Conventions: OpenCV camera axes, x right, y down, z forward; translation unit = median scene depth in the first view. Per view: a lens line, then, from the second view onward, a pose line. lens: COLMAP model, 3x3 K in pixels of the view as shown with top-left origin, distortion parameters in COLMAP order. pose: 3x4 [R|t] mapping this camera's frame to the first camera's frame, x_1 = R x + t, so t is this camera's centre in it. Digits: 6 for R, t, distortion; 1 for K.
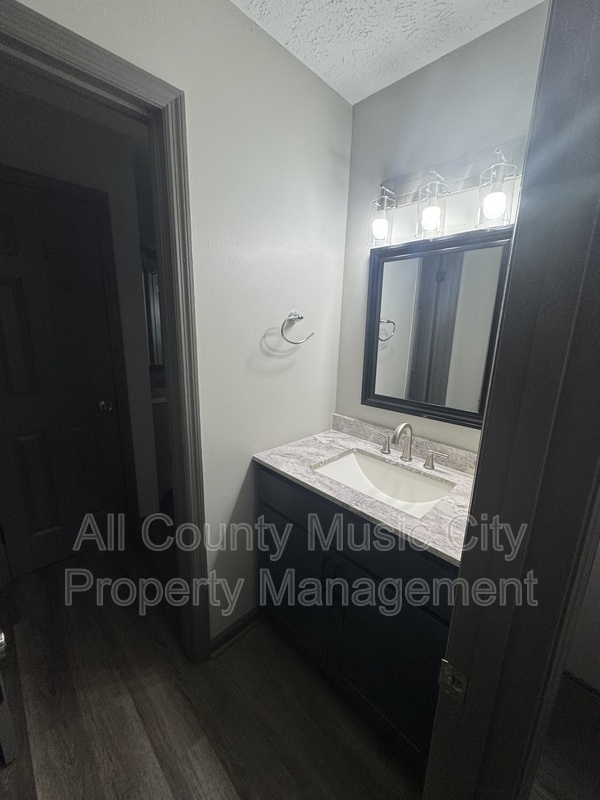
lens RADIAL K [[318.5, 0, 300.7], [0, 318.5, 399.0], [0, 0, 1]] dist [0.001136, 0.000036]
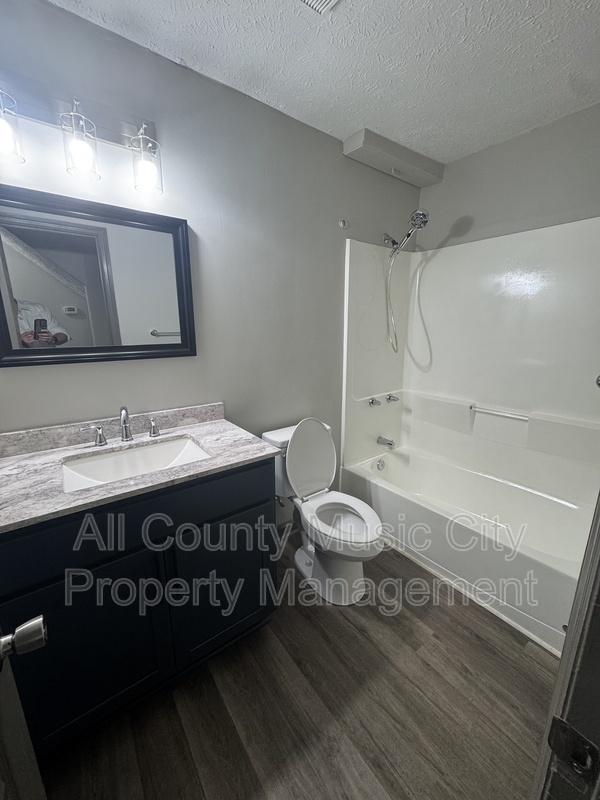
lens RADIAL K [[318.5, 0, 300.7], [0, 318.5, 399.0], [0, 0, 1]] dist [0.001136, 0.000036]
pose [[0.142965, -0.254097, 0.956554, -0.521259], [0.220092, 0.950444, 0.219579, -0.032318], [-0.964946, 0.179138, 0.191805, 0.282199]]
